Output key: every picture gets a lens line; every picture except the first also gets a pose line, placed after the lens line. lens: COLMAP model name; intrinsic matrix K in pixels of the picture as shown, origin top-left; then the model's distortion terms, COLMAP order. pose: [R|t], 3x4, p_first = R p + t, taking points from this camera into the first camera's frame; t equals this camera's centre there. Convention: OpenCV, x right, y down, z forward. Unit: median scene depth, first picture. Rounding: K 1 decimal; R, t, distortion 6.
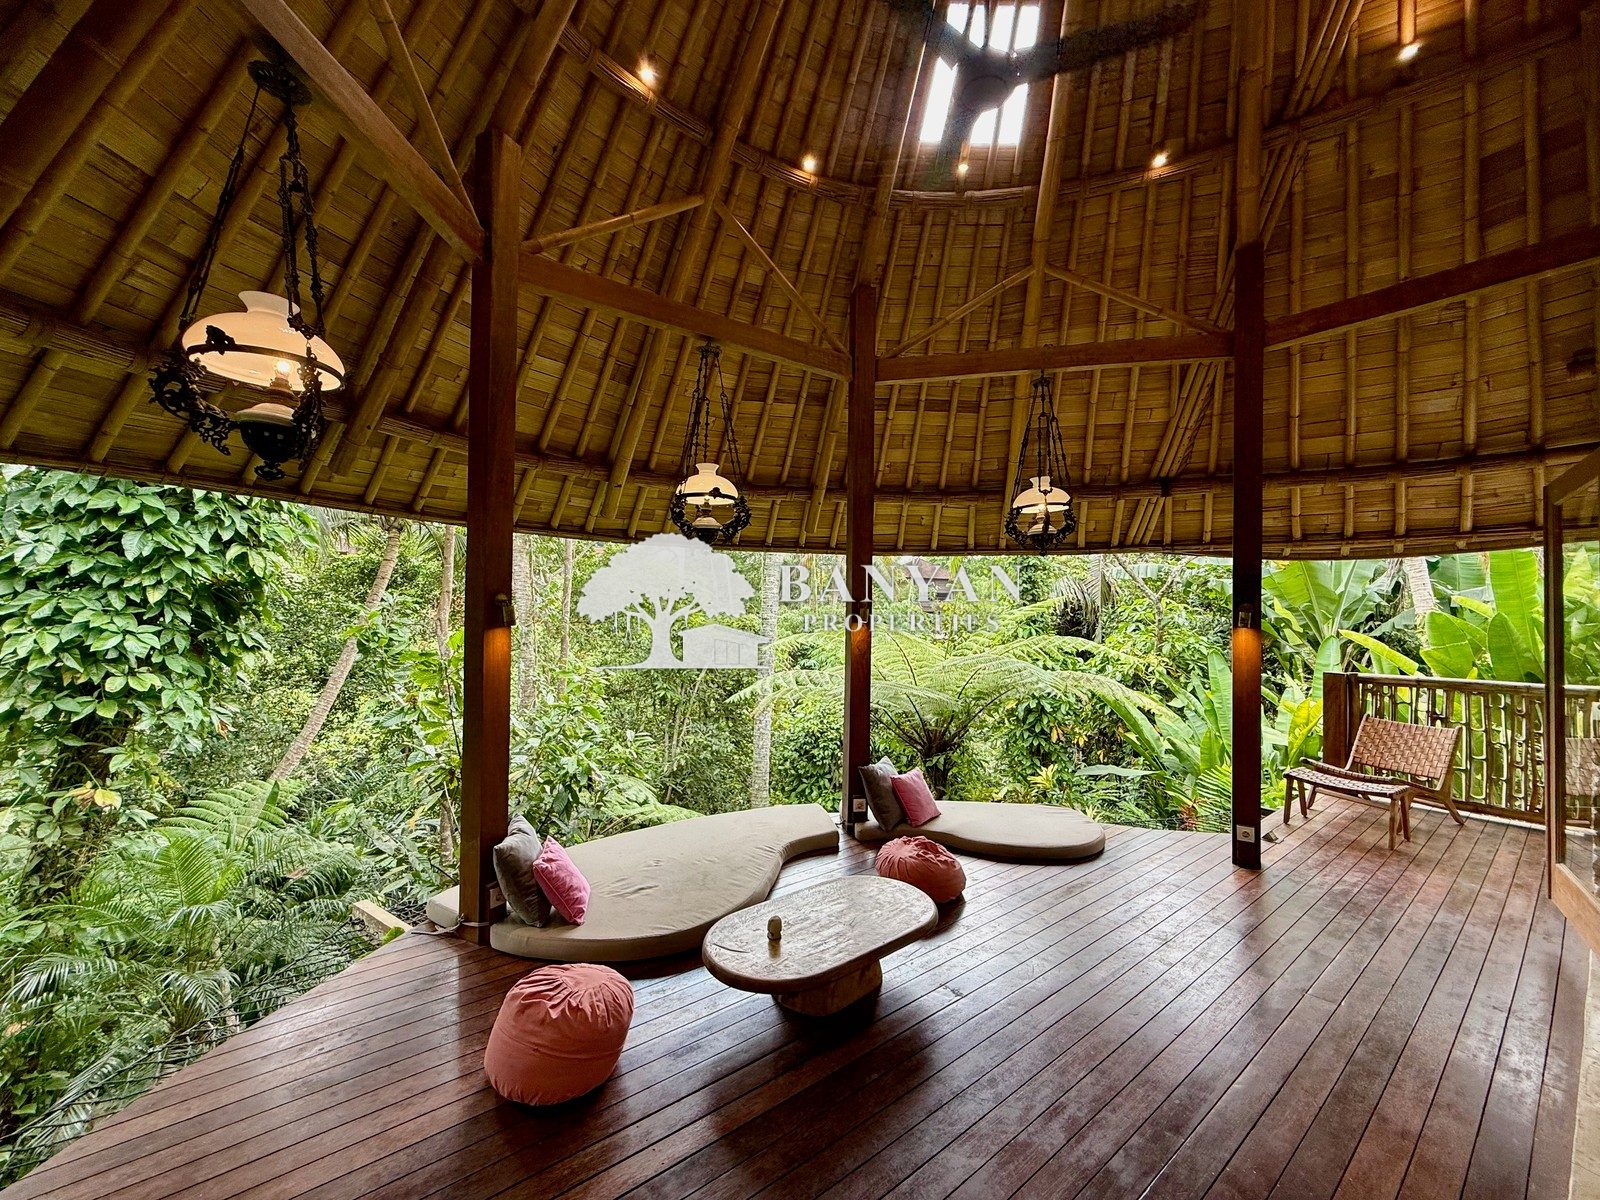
lens RADIAL K [[642.9, 0, 796.2], [0, 642.9, 598.0], [0, 0, 1]] dist [0.002910, 0.000440]
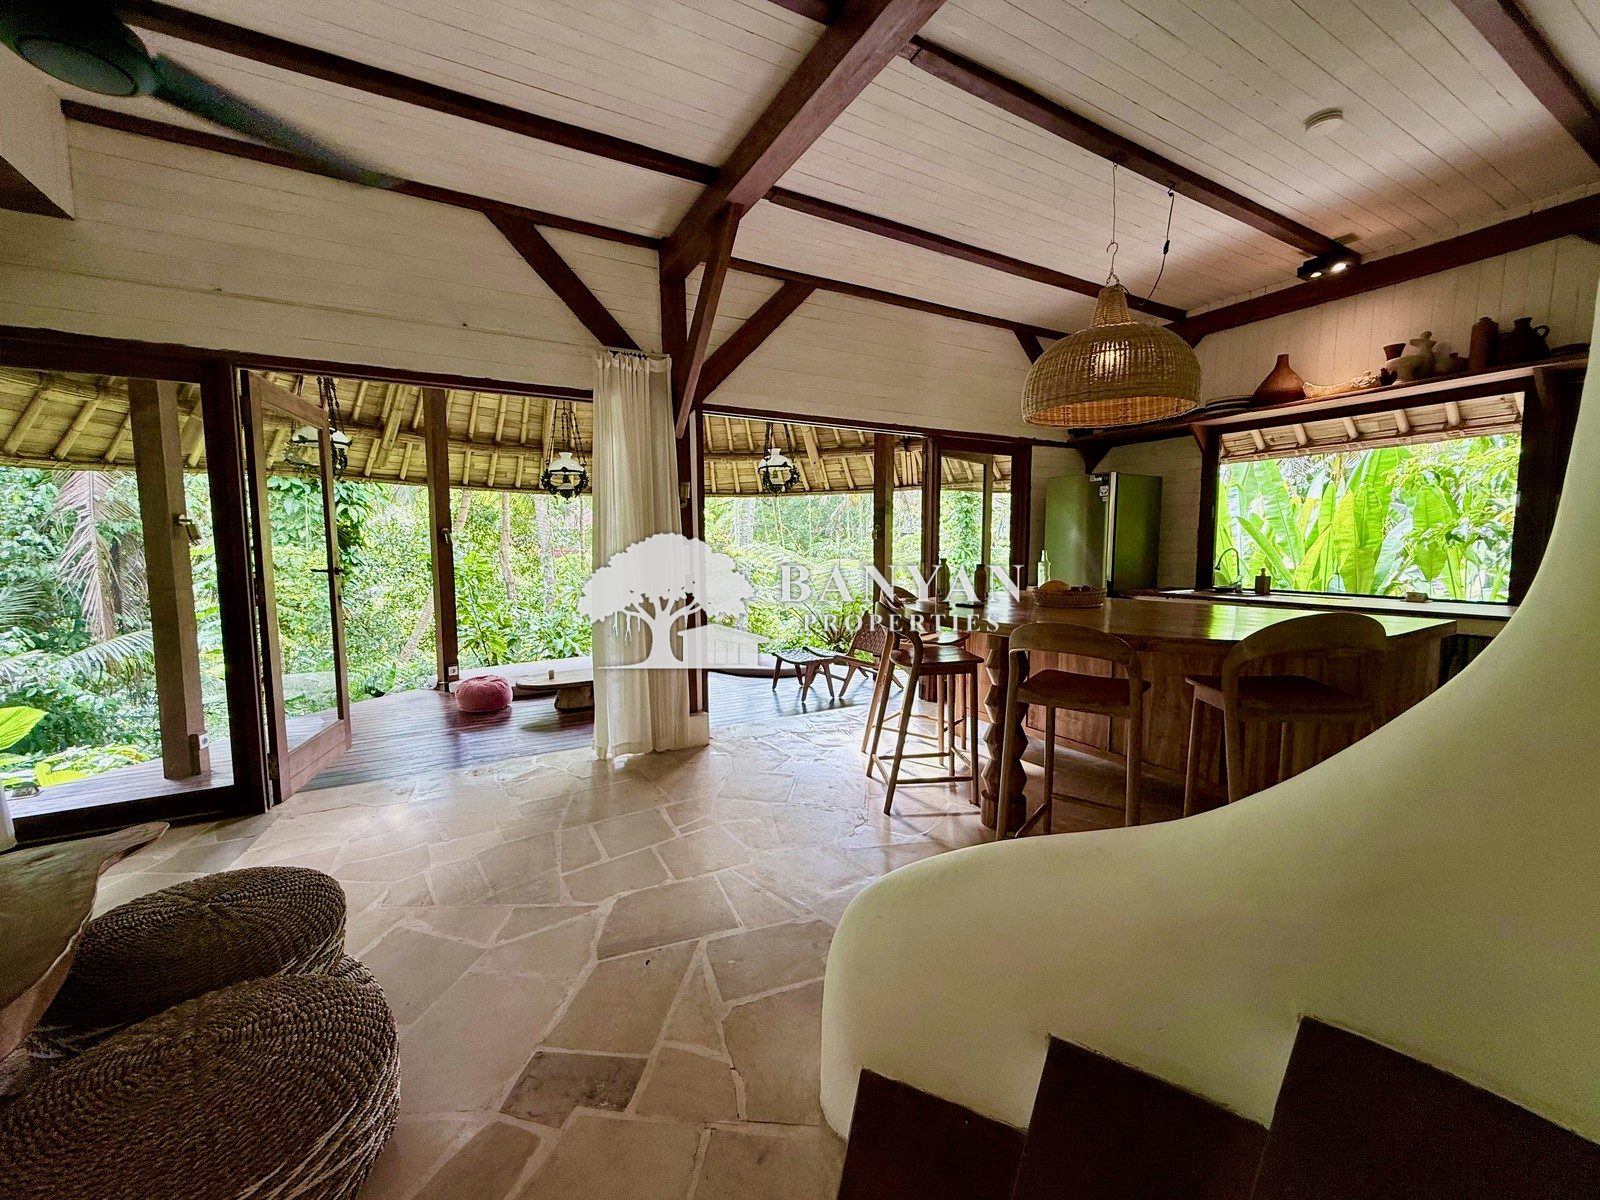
lens RADIAL K [[642.9, 0, 803.7], [0, 642.9, 597.2], [0, 0, 1]] dist [0.002910, 0.000440]
pose [[0.990101, -0.007324, -0.140165, 0.630857], [0.021362, 0.994867, 0.098913, 0.024019], [0.138721, -0.100928, 0.985175, -0.585882]]
